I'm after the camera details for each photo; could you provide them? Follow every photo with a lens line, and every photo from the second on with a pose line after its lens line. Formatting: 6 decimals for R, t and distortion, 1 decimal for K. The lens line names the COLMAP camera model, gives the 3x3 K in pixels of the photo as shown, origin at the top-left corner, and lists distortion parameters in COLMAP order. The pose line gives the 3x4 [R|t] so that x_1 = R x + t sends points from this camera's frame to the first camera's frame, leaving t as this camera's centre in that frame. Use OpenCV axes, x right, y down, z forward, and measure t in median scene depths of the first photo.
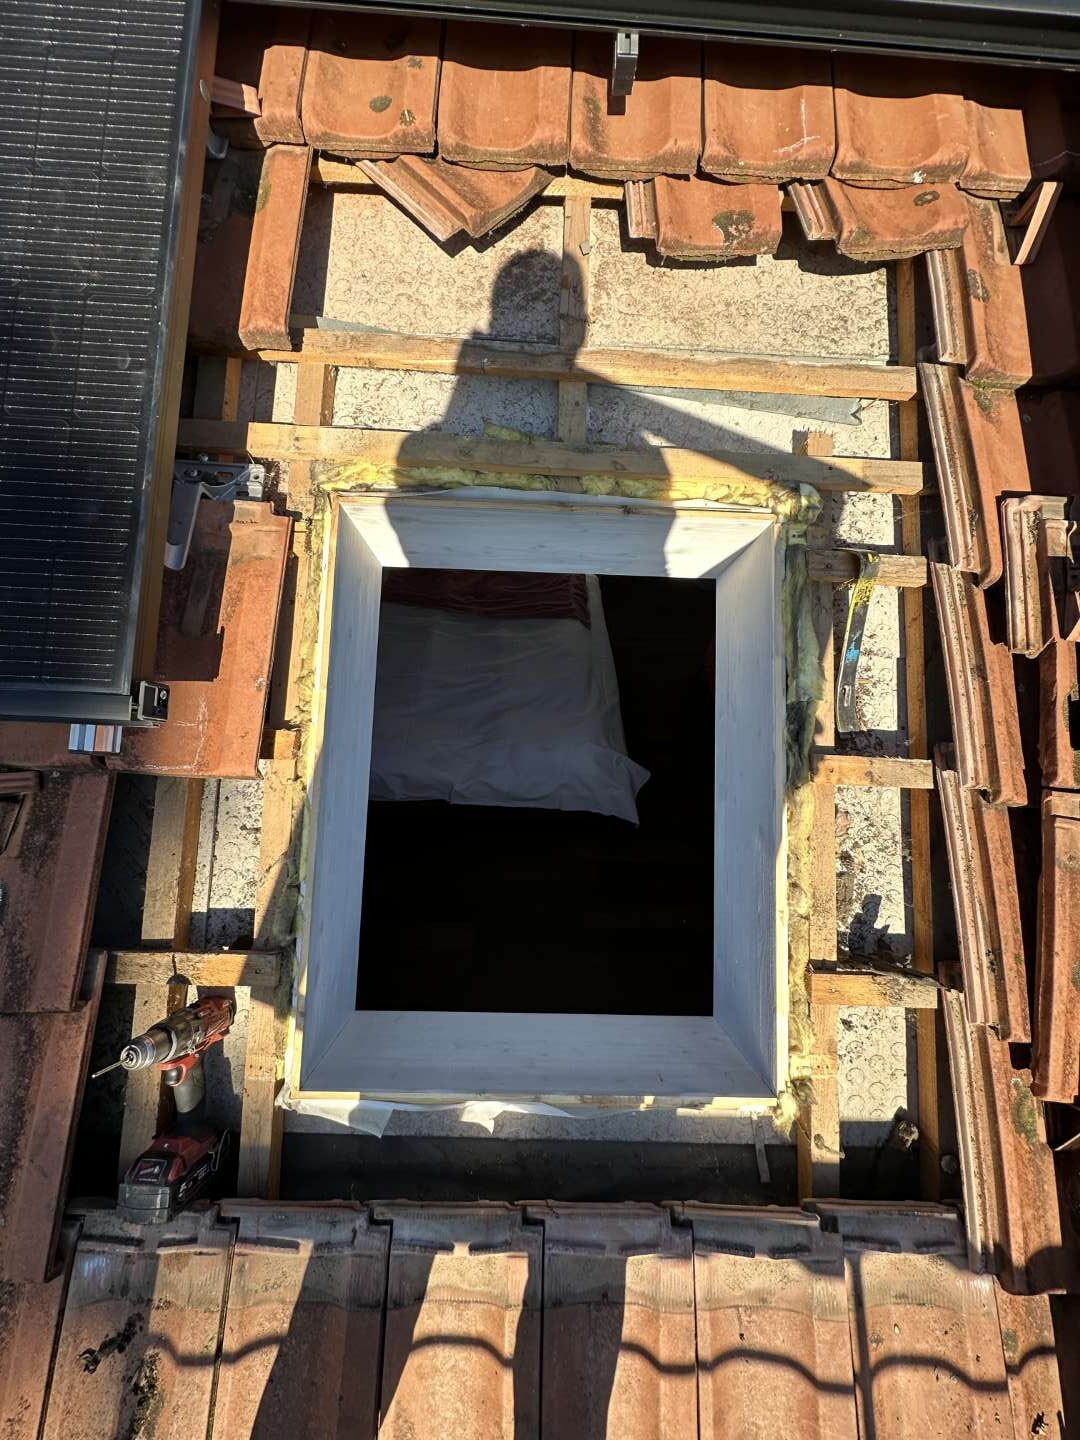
lens RADIAL K [[579.9, 0, 546.1], [0, 579.9, 722.9], [0, 0, 1]] dist [-0.004809, 0.001320]
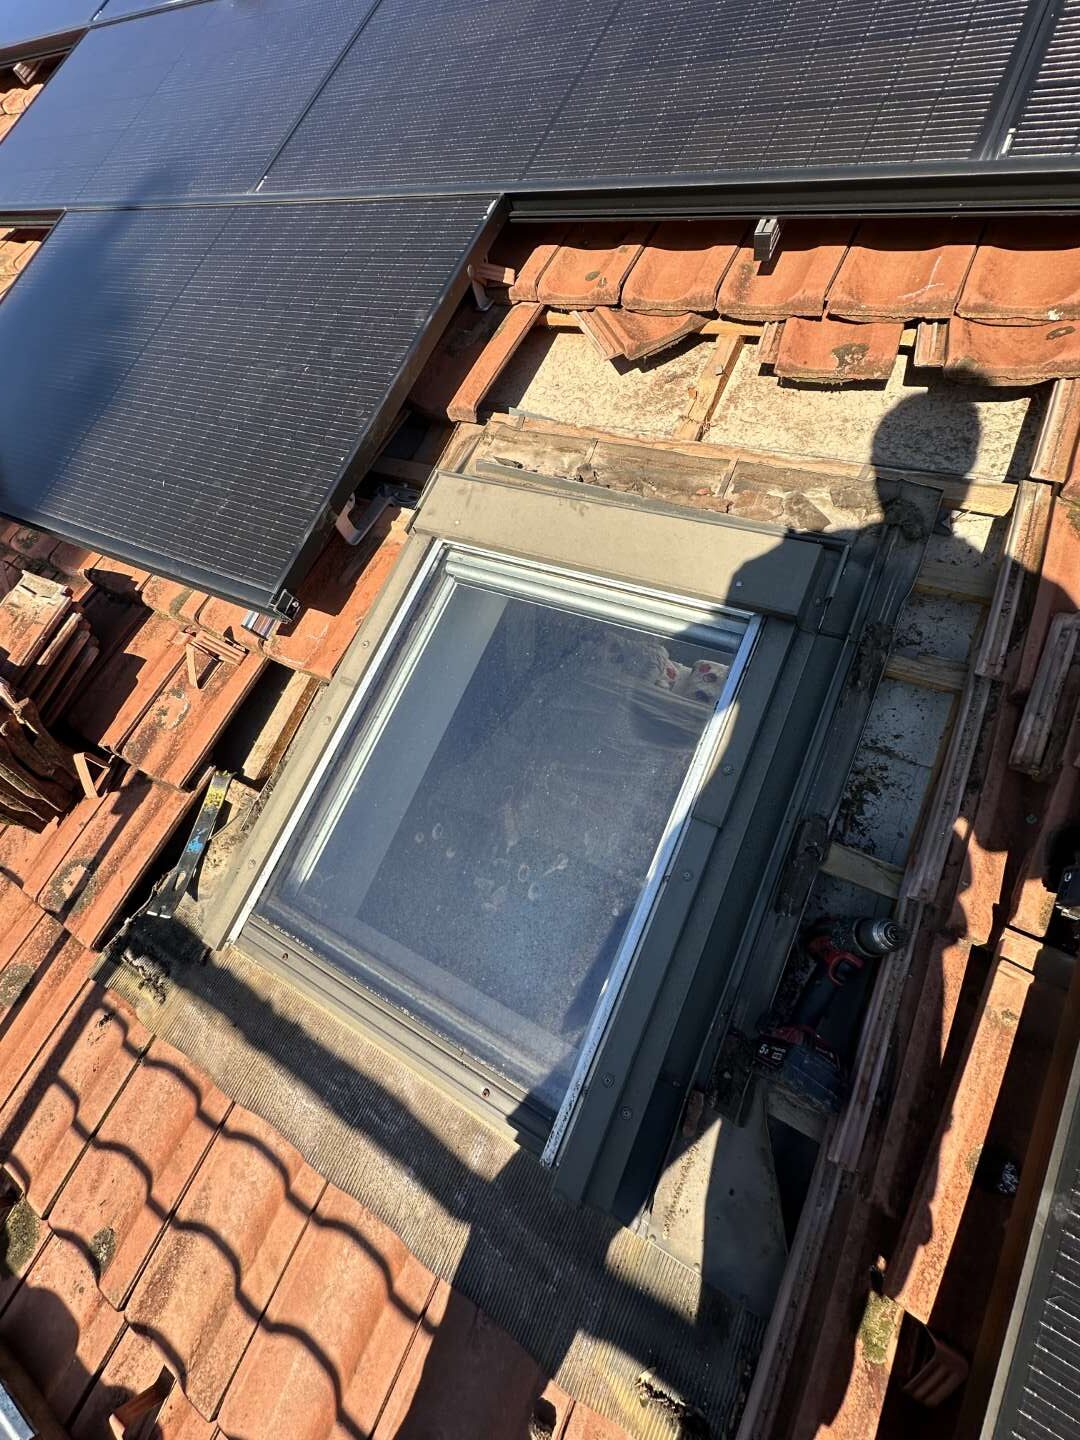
lens RADIAL K [[579.9, 0, 544.8], [0, 579.9, 722.5], [0, 0, 1]] dist [-0.004809, 0.001320]
pose [[0.869351, 0.273646, -0.411518, 0.480119], [-0.345385, 0.932005, -0.109891, 0.141481], [0.353465, 0.237666, 0.904753, -0.062691]]
